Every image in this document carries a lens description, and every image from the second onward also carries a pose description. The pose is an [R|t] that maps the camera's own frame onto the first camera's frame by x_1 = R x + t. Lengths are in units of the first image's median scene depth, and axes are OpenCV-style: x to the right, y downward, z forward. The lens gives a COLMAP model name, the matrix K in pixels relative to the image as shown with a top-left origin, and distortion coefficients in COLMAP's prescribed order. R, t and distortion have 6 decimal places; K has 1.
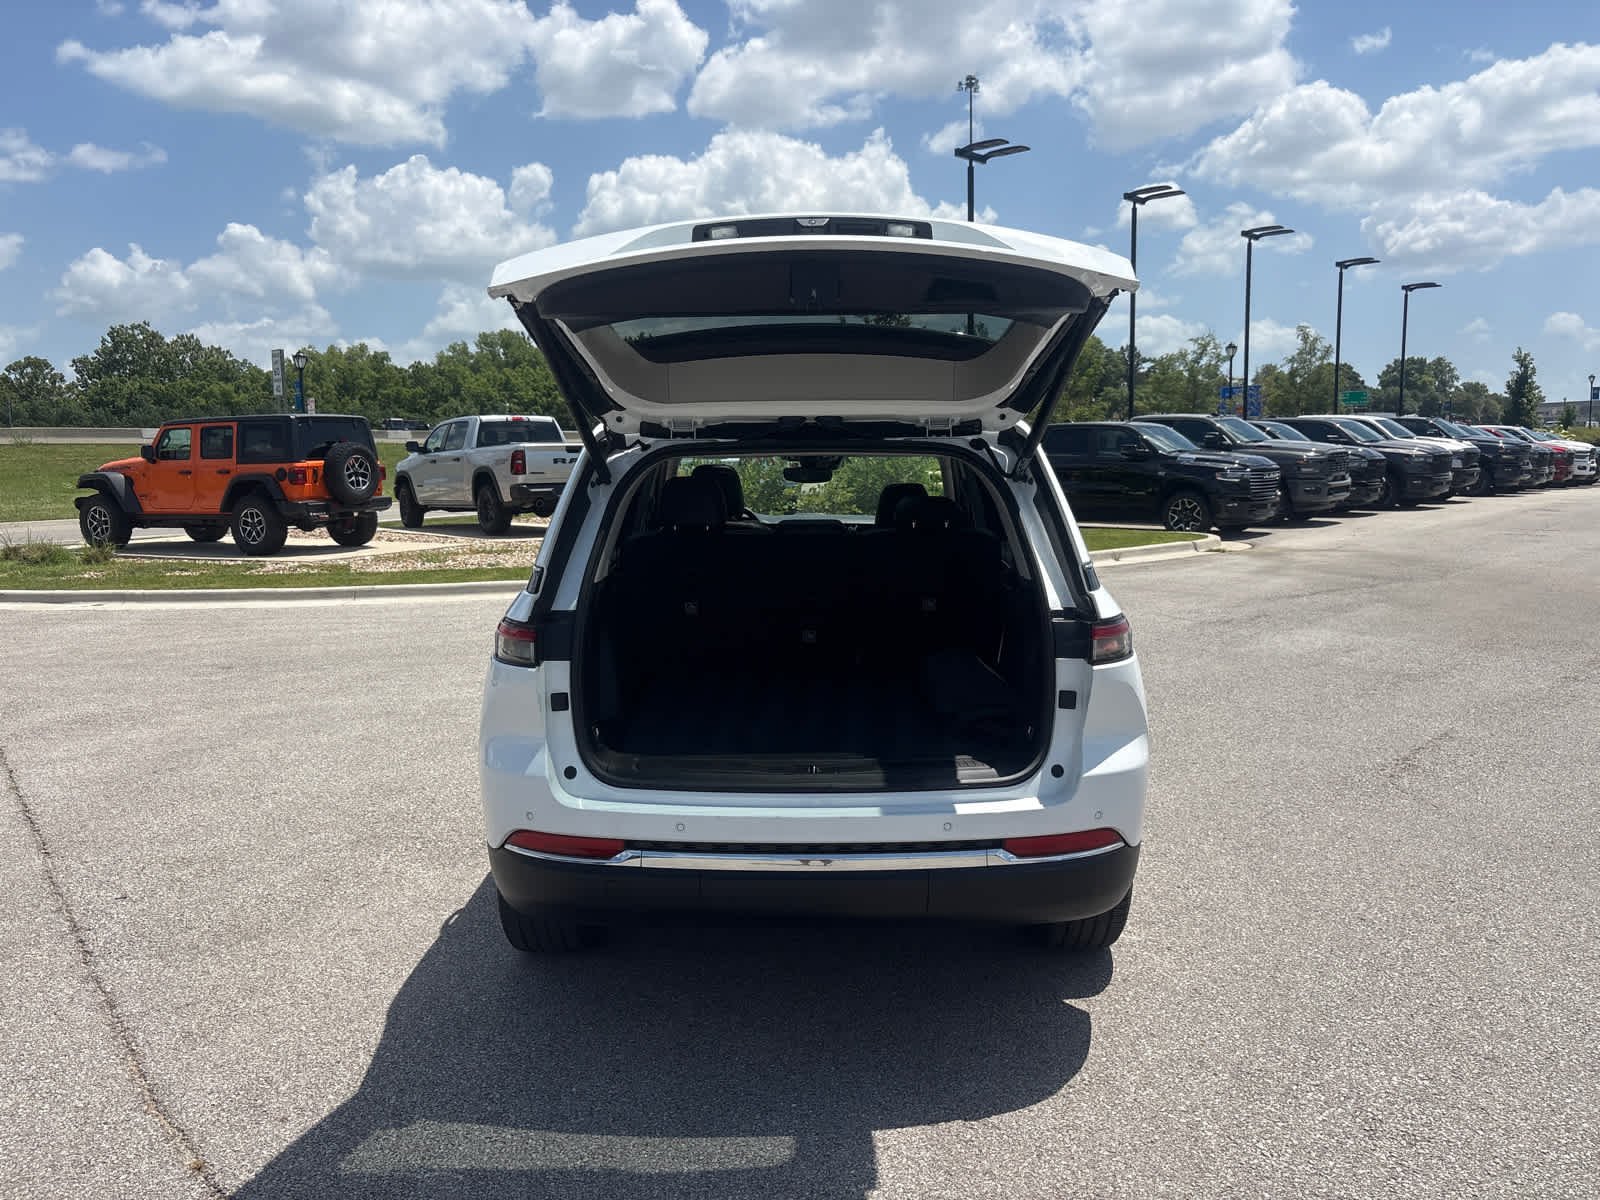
lens RADIAL K [[1228.9, 0, 800.0], [0, 1228.9, 600.0], [0, 0, 1]] dist [0.050402, -0.043965]
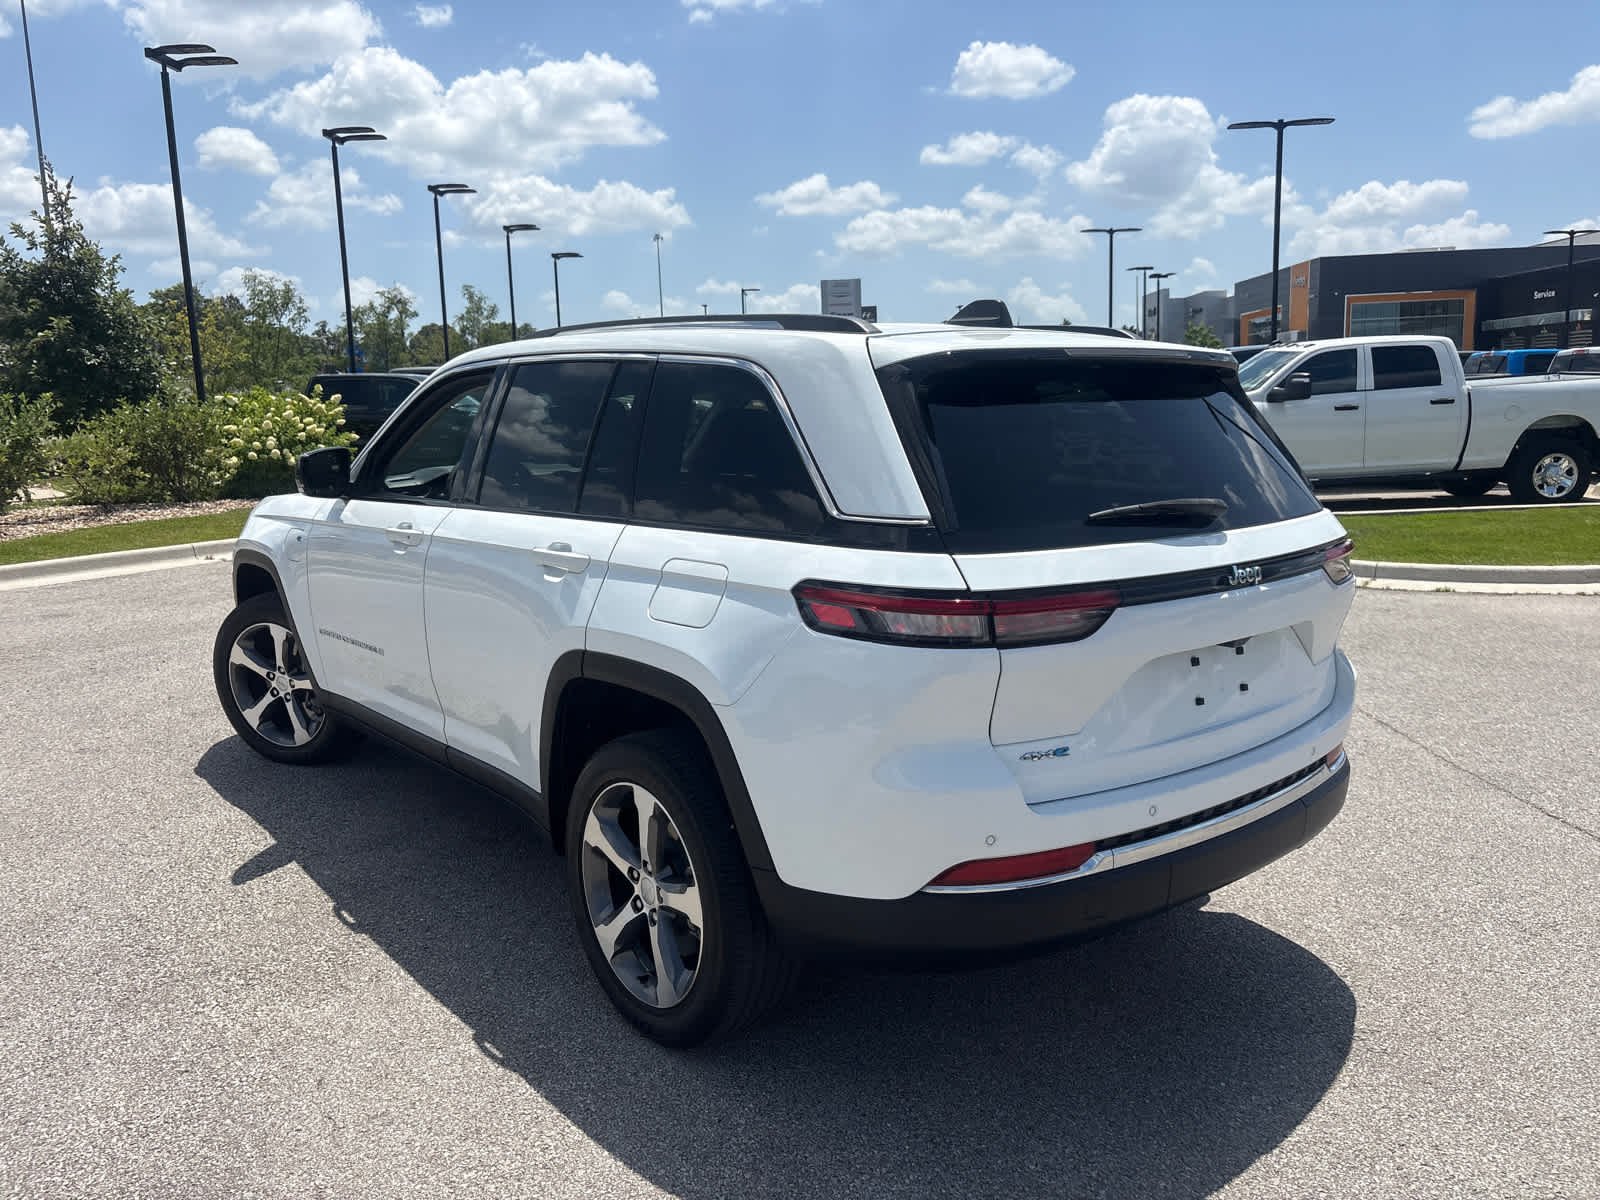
lens RADIAL K [[1219.1, 0, 781.9], [0, 1219.1, 597.0], [0, 0, 1]] dist [0.055580, -0.052427]
pose [[0.768060, -0.106709, 0.631424, -0.152243], [0.087081, 0.994264, 0.062104, -0.006646], [-0.634429, 0.007286, 0.772947, 0.096369]]
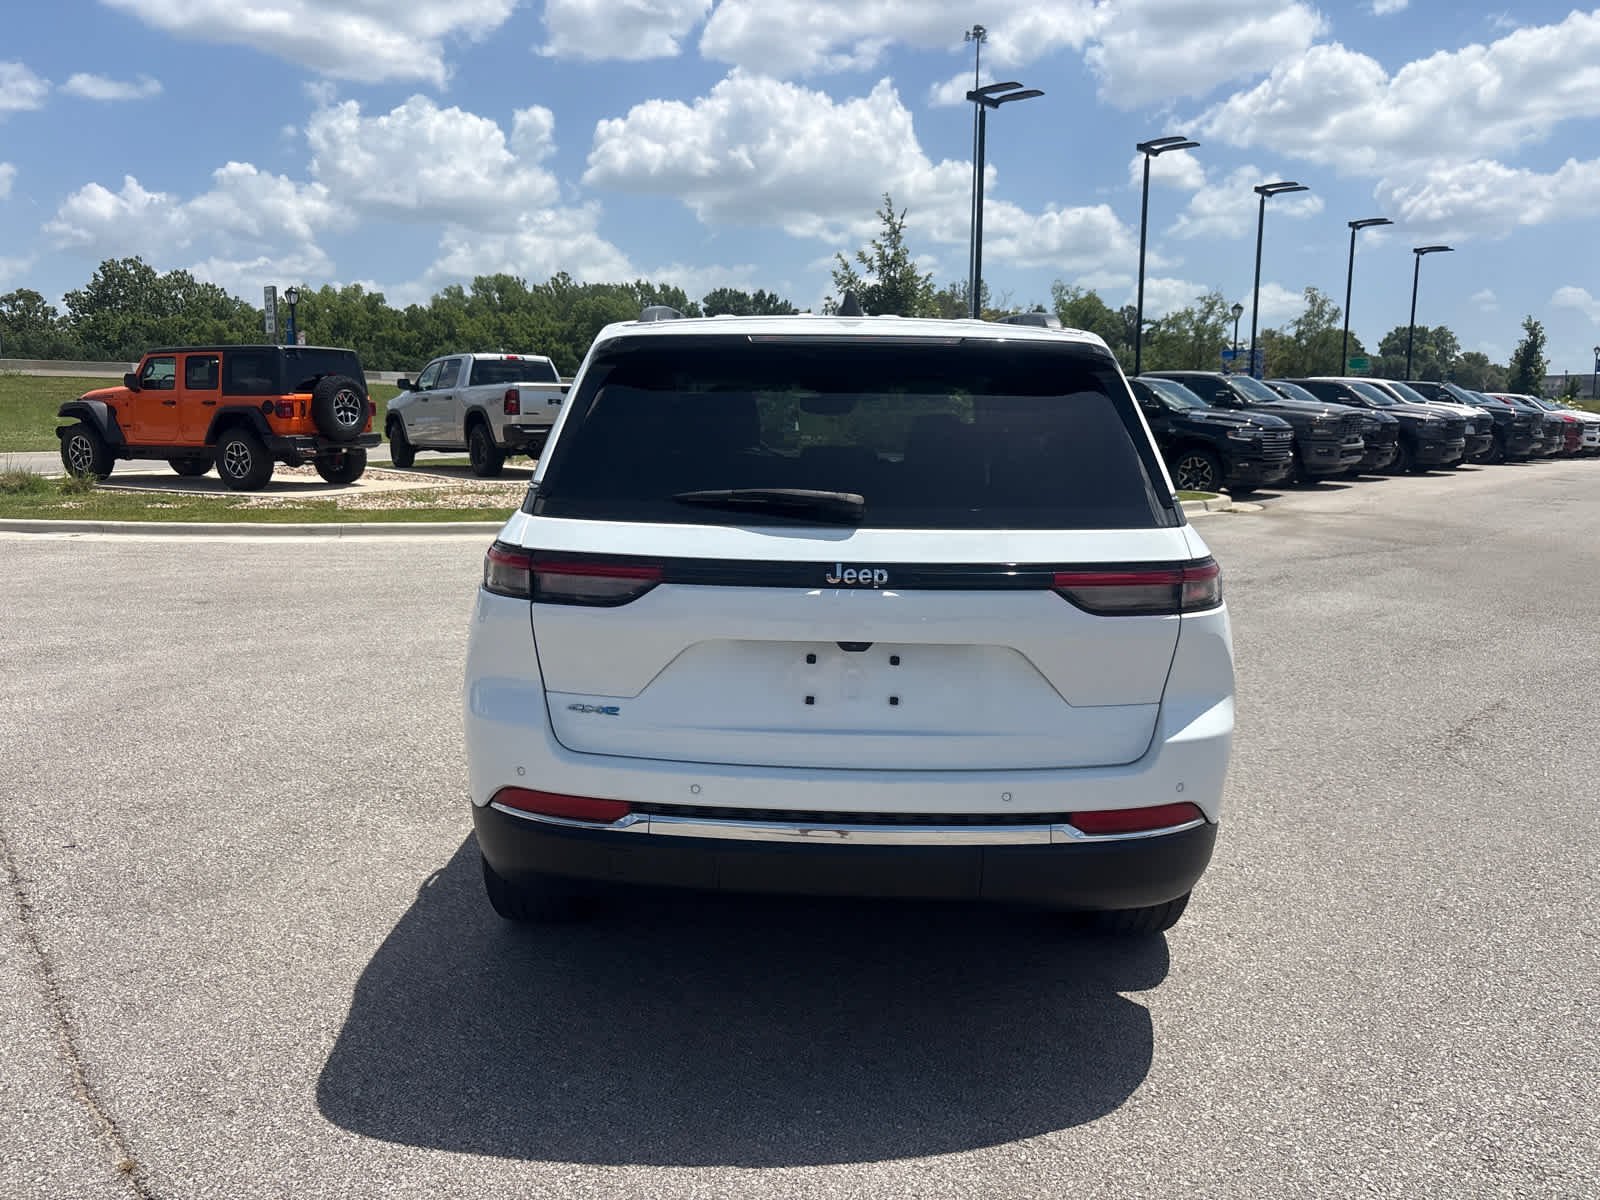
lens RADIAL K [[1219.1, 0, 781.9], [0, 1219.1, 597.0], [0, 0, 1]] dist [0.055580, -0.052427]
pose [[0.999671, 0.025188, -0.004931, -0.006782], [-0.025009, 0.999125, 0.033530, 0.003826], [0.005771, -0.033396, 0.999426, 0.029205]]
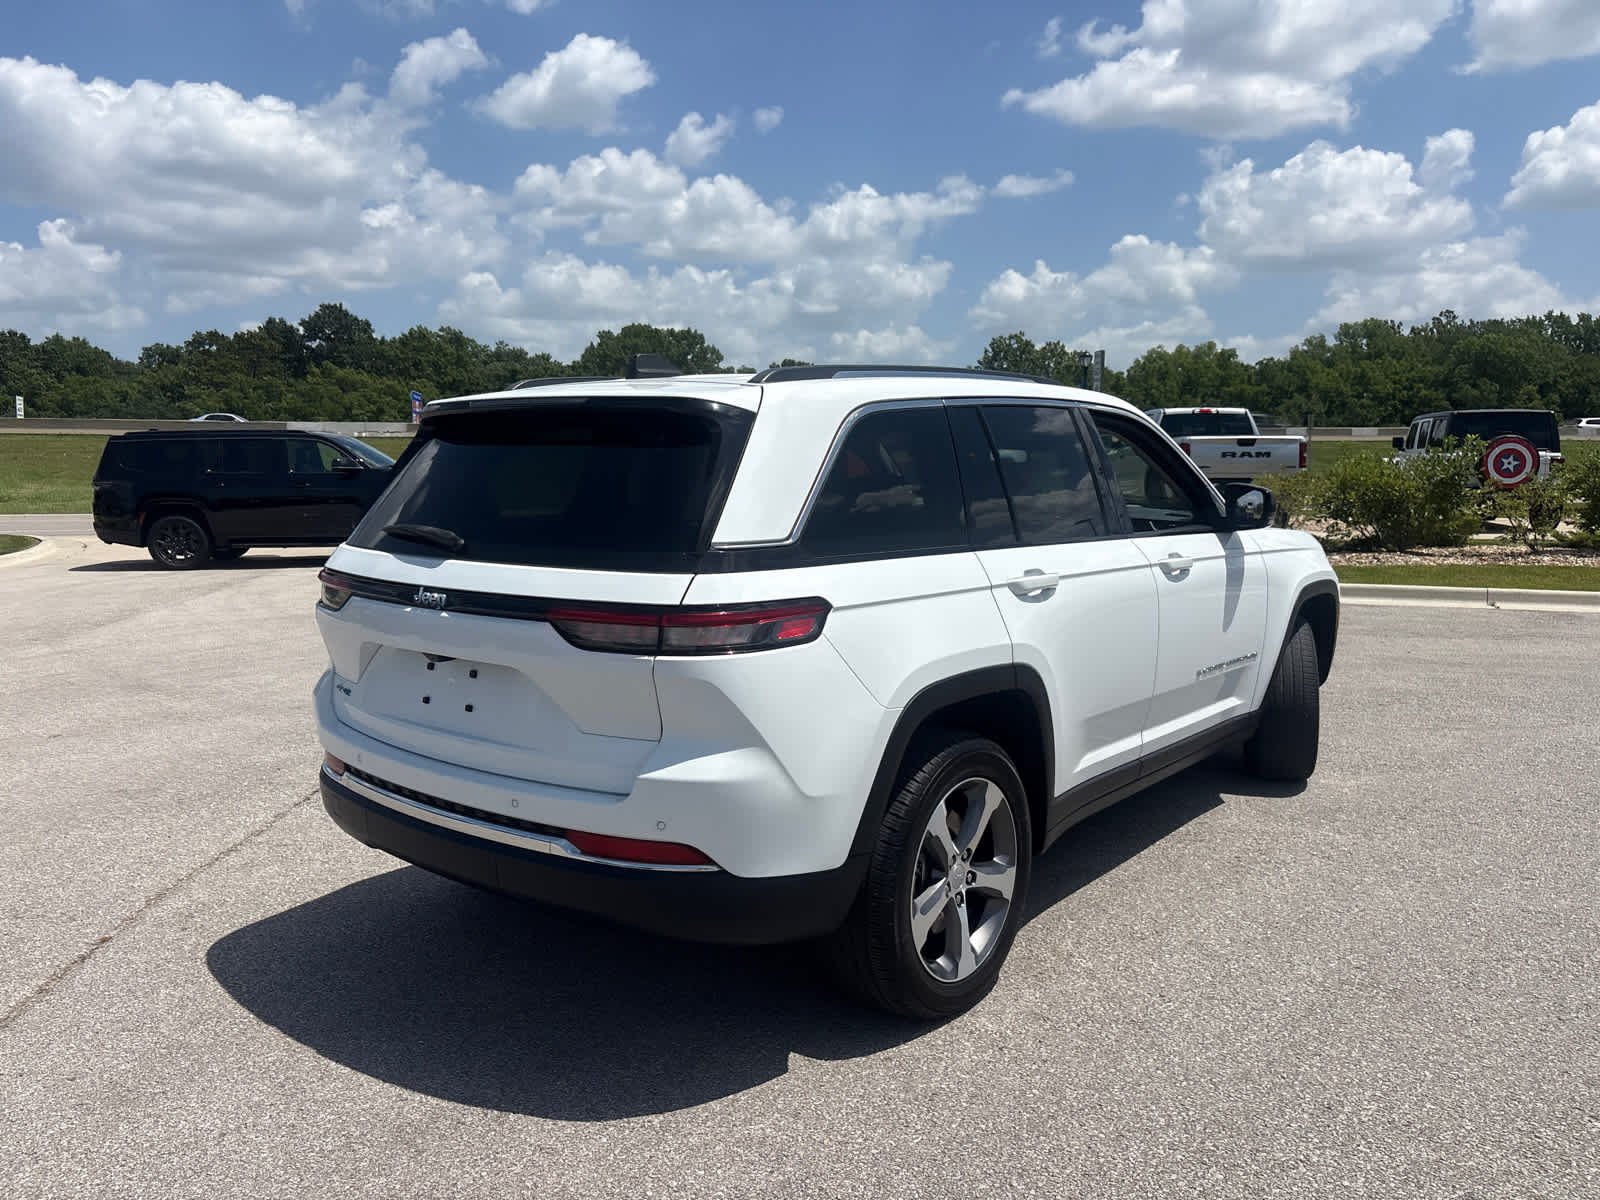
lens RADIAL K [[1252.7, 0, 829.0], [0, 1252.7, 606.0], [0, 0, 1]] dist [0.043889, -0.042821]
pose [[0.770490, 0.089963, -0.631072, 0.172103], [-0.089035, 0.995475, 0.033206, -0.004487], [0.631204, 0.030603, 0.775013, 0.073340]]
